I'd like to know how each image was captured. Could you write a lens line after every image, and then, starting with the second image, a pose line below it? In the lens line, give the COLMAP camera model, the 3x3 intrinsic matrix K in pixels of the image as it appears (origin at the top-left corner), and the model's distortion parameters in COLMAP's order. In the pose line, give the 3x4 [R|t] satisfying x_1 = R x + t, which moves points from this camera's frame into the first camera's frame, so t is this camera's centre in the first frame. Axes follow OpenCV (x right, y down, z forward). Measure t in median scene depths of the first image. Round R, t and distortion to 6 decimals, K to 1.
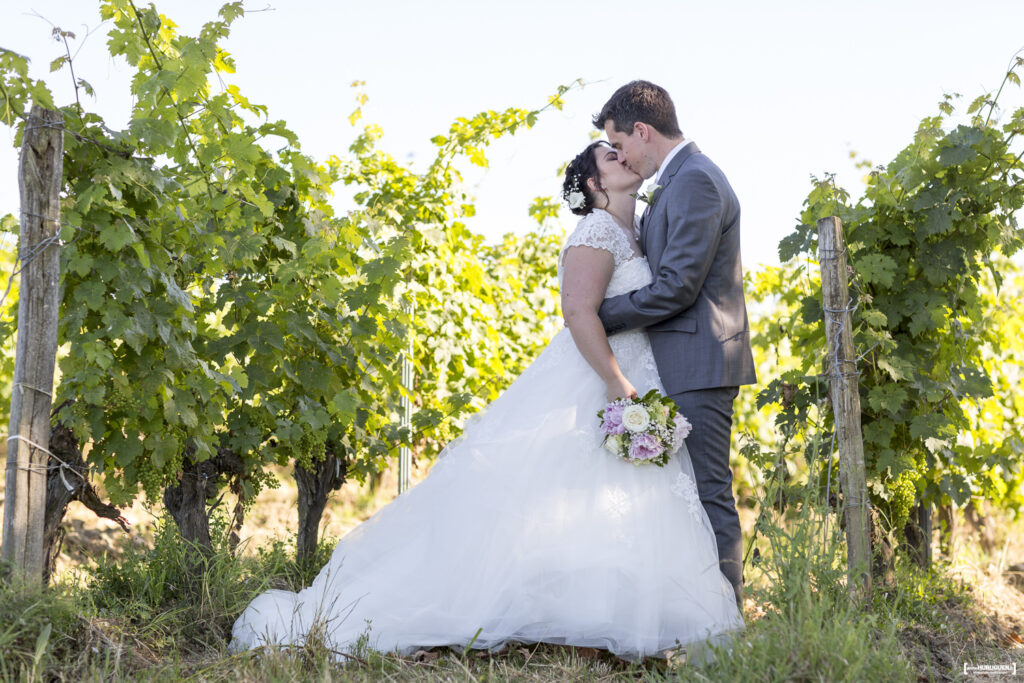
lens RADIAL K [[2504.6, 0, 512.0], [0, 2504.6, 341.5], [0, 0, 1]] dist [0.244475, -0.097789]
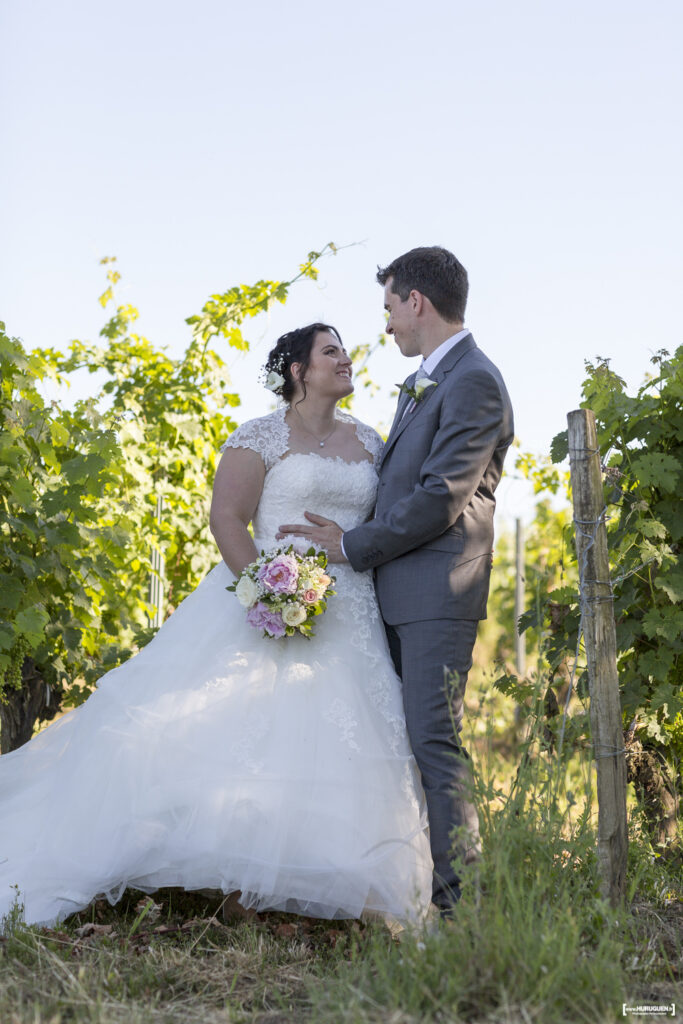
lens RADIAL K [[2453.0, 0, 341.5], [0, 2453.0, 512.0], [0, 0, 1]] dist [0.043888, 0.215448]
pose [[0.998904, 0.004303, -0.046614, 0.074027], [-0.004628, 0.999966, -0.006870, -0.008265], [0.046583, 0.007078, 0.998889, 0.158699]]
